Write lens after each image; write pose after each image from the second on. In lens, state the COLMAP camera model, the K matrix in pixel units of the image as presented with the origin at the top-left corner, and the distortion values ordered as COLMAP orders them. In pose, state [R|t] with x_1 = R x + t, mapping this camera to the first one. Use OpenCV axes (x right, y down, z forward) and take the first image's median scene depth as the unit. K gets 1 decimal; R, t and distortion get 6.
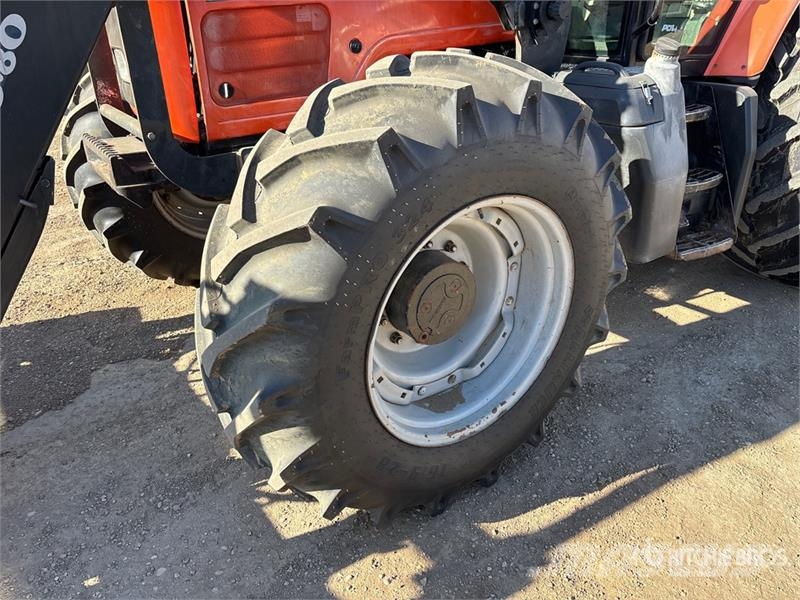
lens RADIAL K [[610.8, 0, 415.1], [0, 610.8, 299.5], [0, 0, 1]] dist [0.058152, -0.062107]
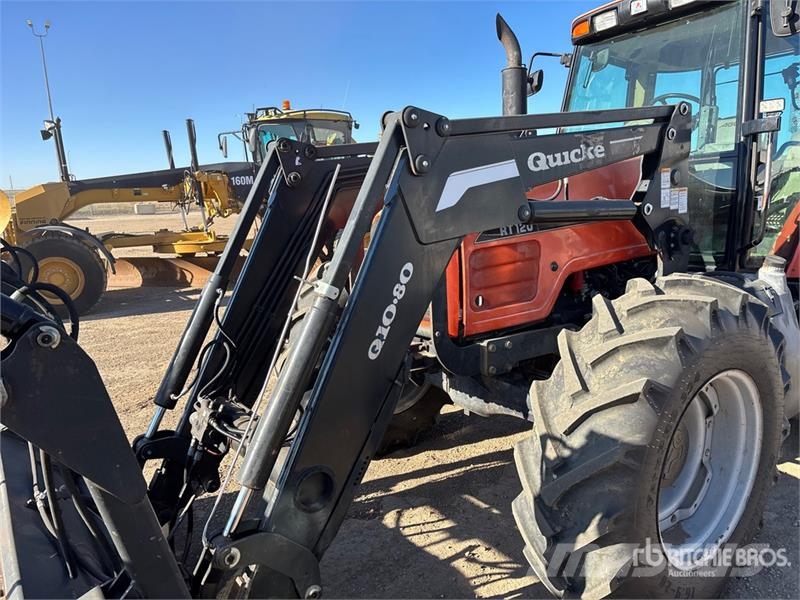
lens RADIAL K [[620.4, 0, 399.6], [0, 620.4, 294.4], [0, 0, 1]] dist [0.044475, -0.053841]
pose [[0.999699, -0.023521, 0.007012, -0.428384], [0.024544, 0.955526, -0.293883, 0.048408], [0.000212, 0.293966, 0.955816, -0.300493]]
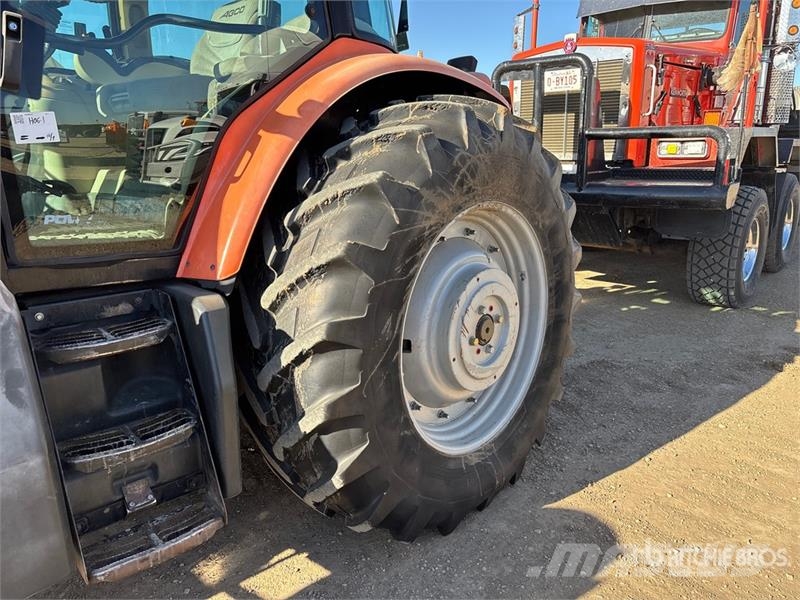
lens RADIAL K [[610.8, 0, 415.1], [0, 610.8, 299.5], [0, 0, 1]] dist [0.058152, -0.062107]
pose [[0.971673, -0.049473, 0.231093, 0.686736], [0.097742, 0.974420, -0.202366, -0.205099], [-0.215170, 0.219221, 0.951653, 0.343864]]
